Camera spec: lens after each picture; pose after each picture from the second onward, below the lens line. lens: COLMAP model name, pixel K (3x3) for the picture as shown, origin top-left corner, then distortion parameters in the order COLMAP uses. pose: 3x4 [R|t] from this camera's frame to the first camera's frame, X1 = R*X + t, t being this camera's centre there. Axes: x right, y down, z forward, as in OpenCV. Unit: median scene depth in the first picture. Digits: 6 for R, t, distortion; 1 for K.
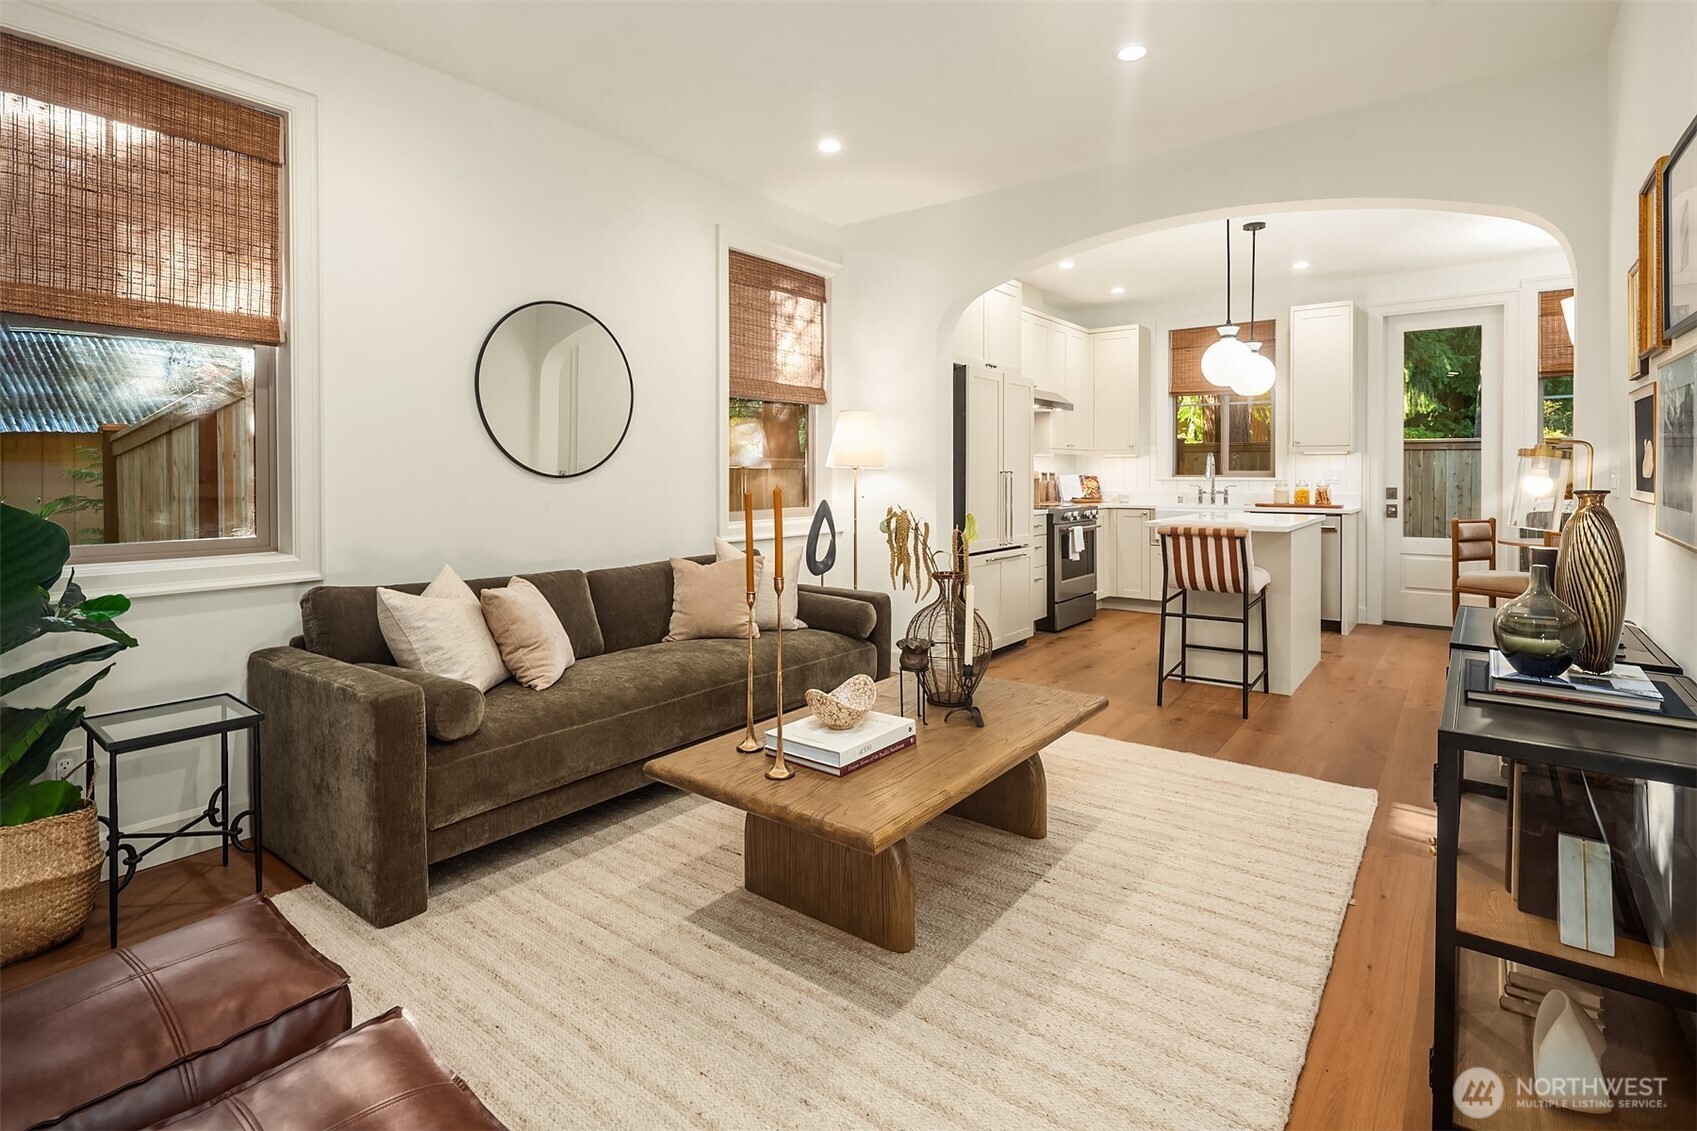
lens RADIAL K [[833.5, 0, 843.1], [0, 833.5, 477.9], [0, 0, 1]] dist [0.005177, -0.004226]
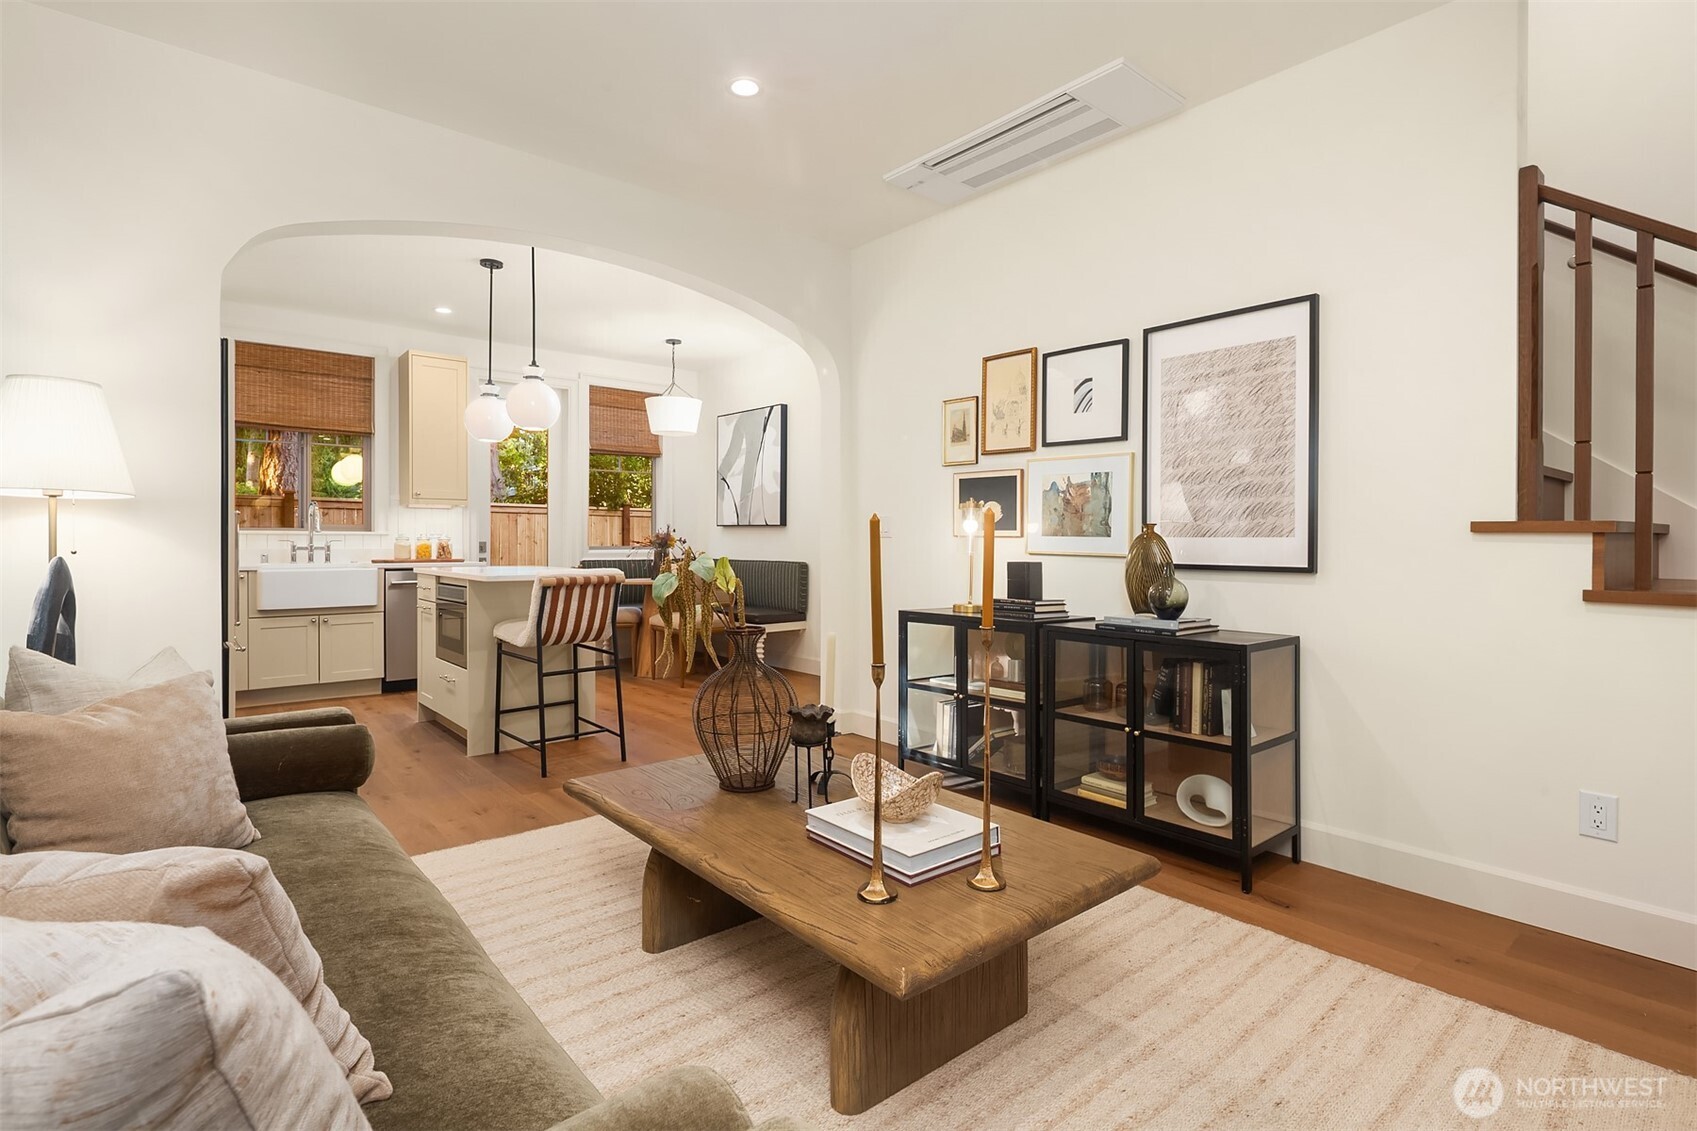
lens RADIAL K [[833.5, 0, 852.4], [0, 833.5, 546.3], [0, 0, 1]] dist [0.005177, -0.004226]
pose [[0.197426, -0.005396, 0.980303, -0.330998], [0.002937, 0.999984, 0.004912, 0.015535], [-0.980313, 0.001910, 0.197438, 0.375676]]
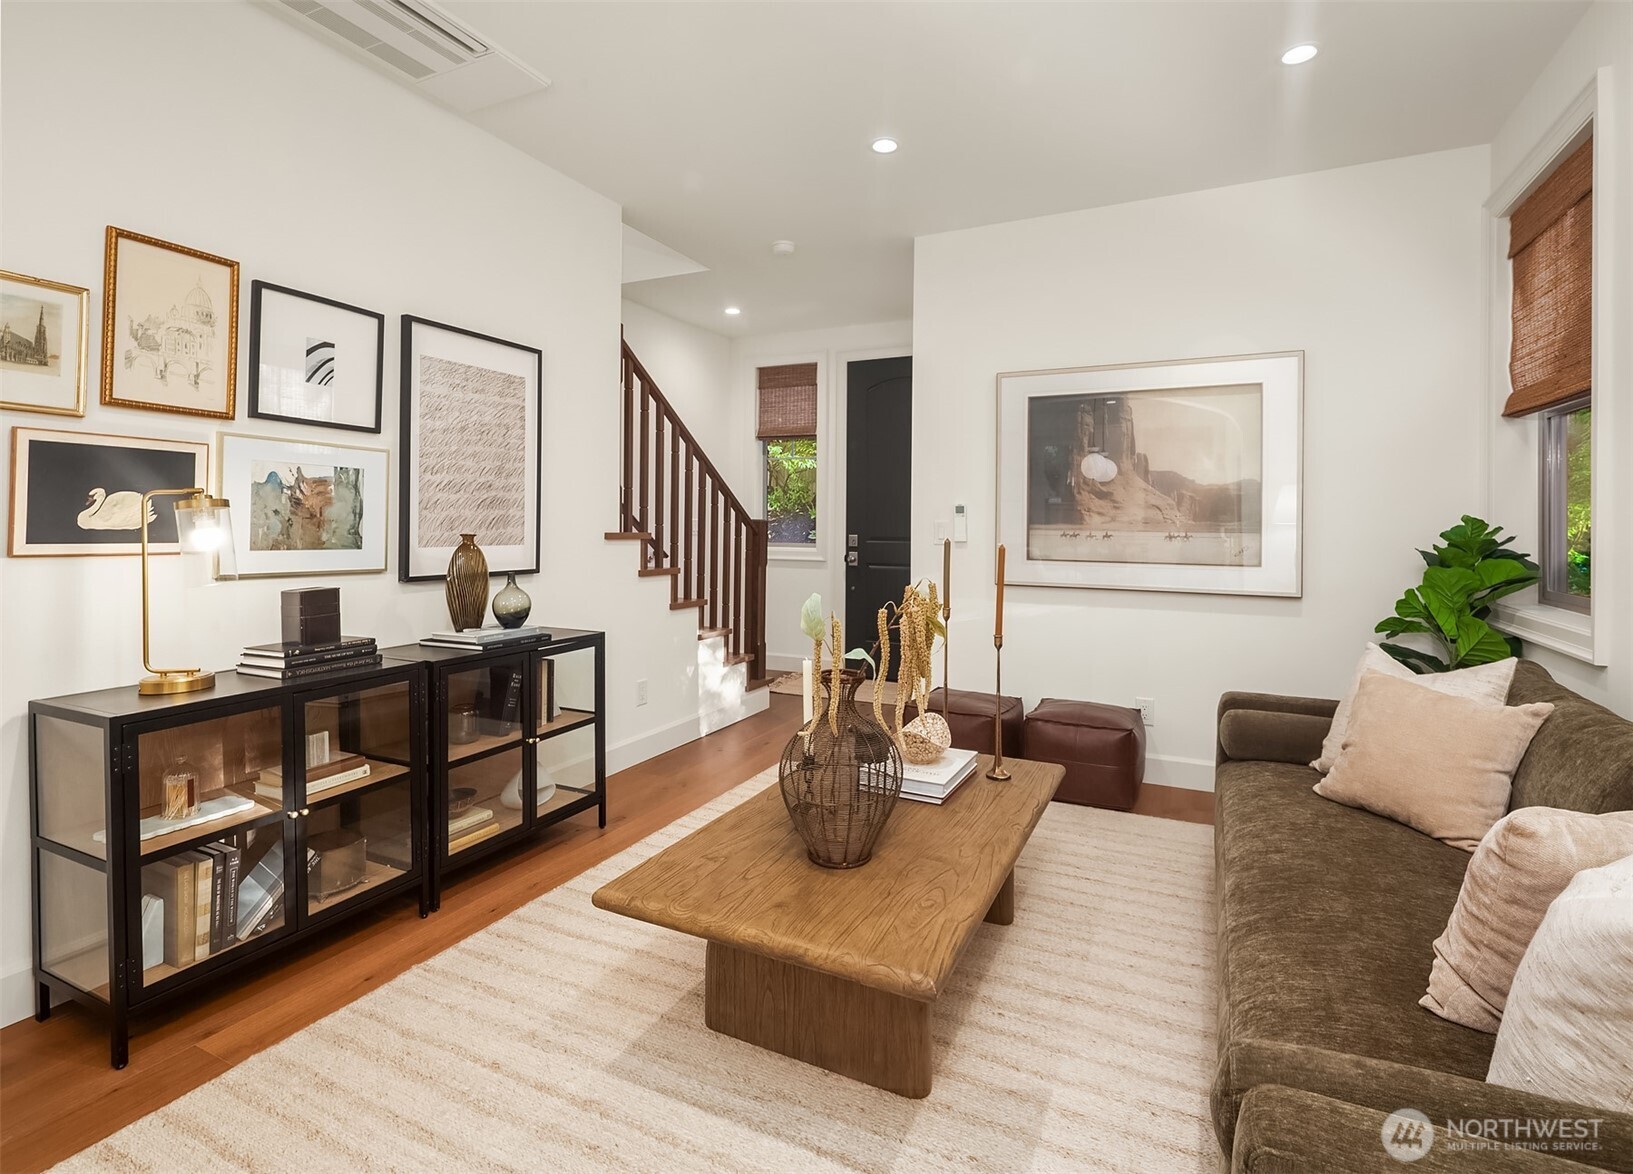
lens RADIAL K [[788.8, 0, 825.9], [0, 788.8, 515.4], [0, 0, 1]] dist [-0.000599, 0.000328]
pose [[-0.974461, -0.010377, -0.224319, 0.150043], [-0.010325, 0.999946, -0.001407, -0.010357], [0.224321, 0.000945, -0.974515, 0.840670]]
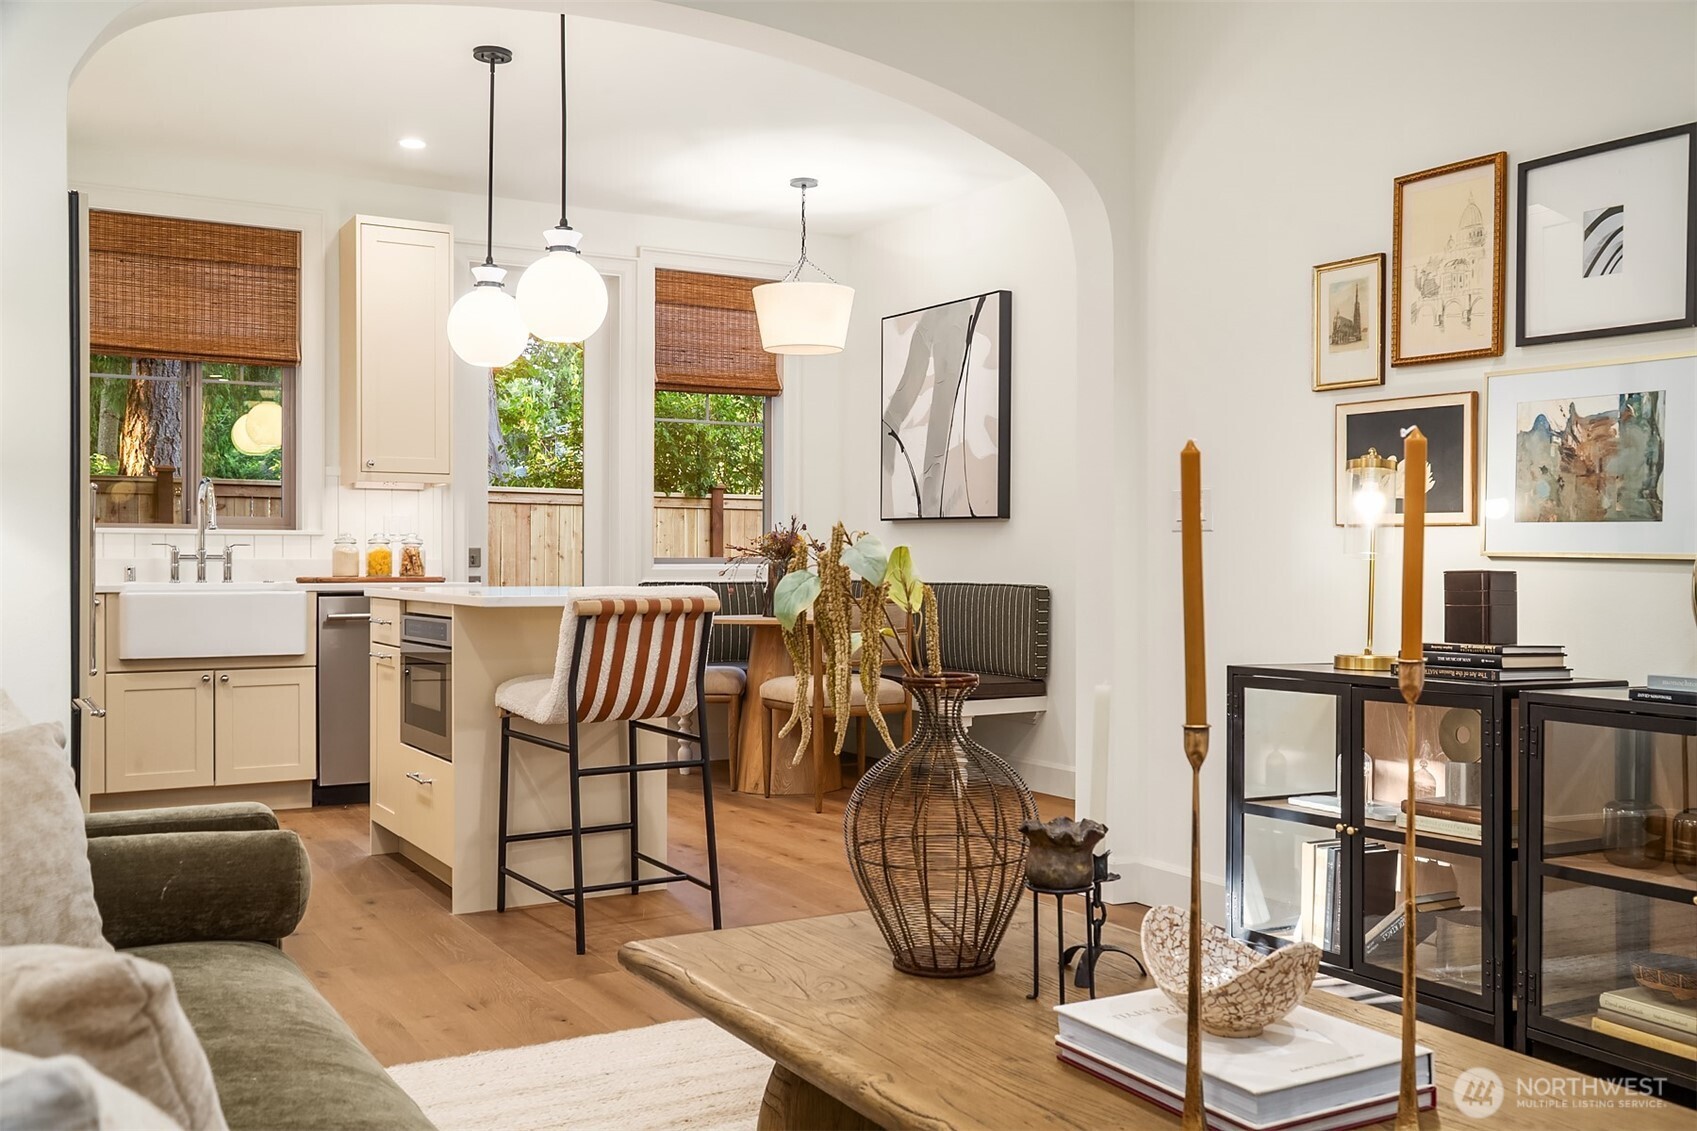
lens RADIAL K [[1555.8, 0, 859.0], [0, 1555.8, 572.2], [0, 0, 1]] dist [0.000434, 0.000000]
pose [[0.362803, -0.004669, 0.931854, -0.333967], [0.002153, 0.999989, 0.004173, 0.028294], [-0.931864, 0.000493, 0.362809, 0.378198]]
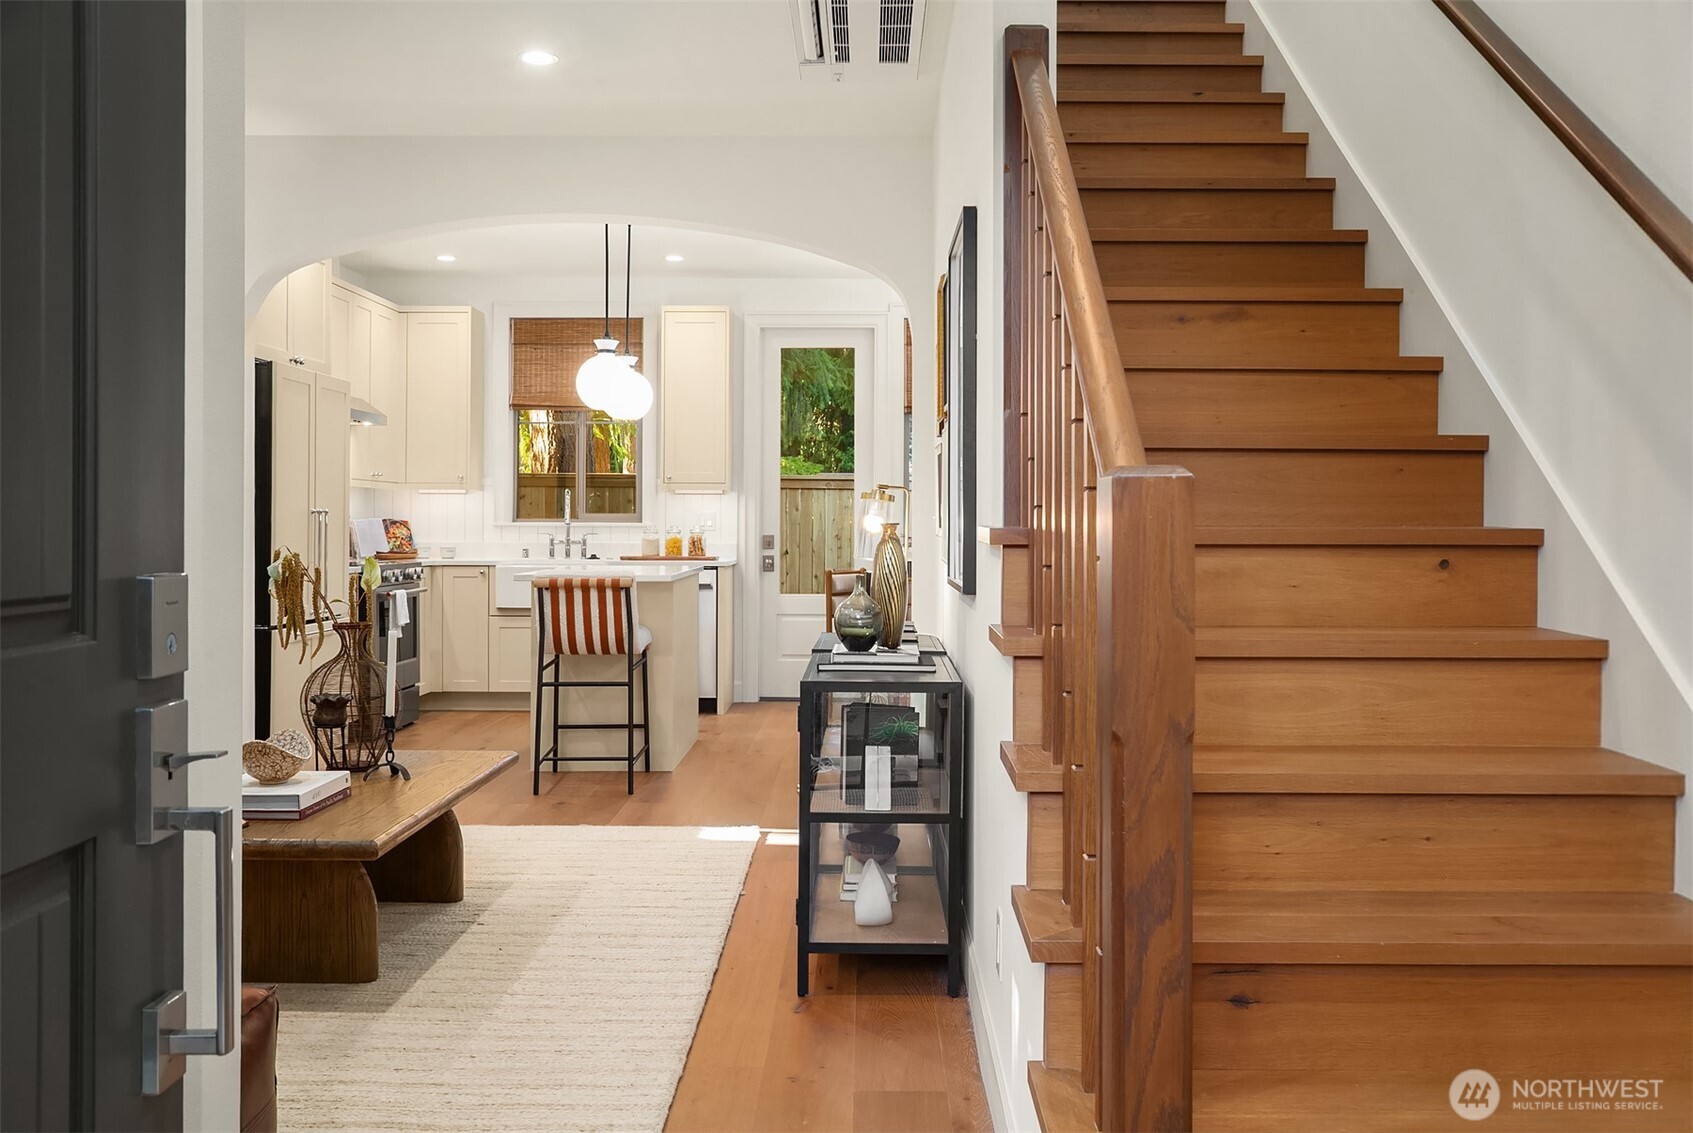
lens RADIAL K [[1552.1, 0, 845.2], [0, 1552.1, 510.0], [0, 0, 1]] dist [0.000434, 0.000000]
pose [[0.805934, 0.007987, 0.591952, -0.217889], [-0.000283, 0.999914, -0.013107, 0.007991], [-0.592005, 0.010396, 0.805867, -0.323209]]
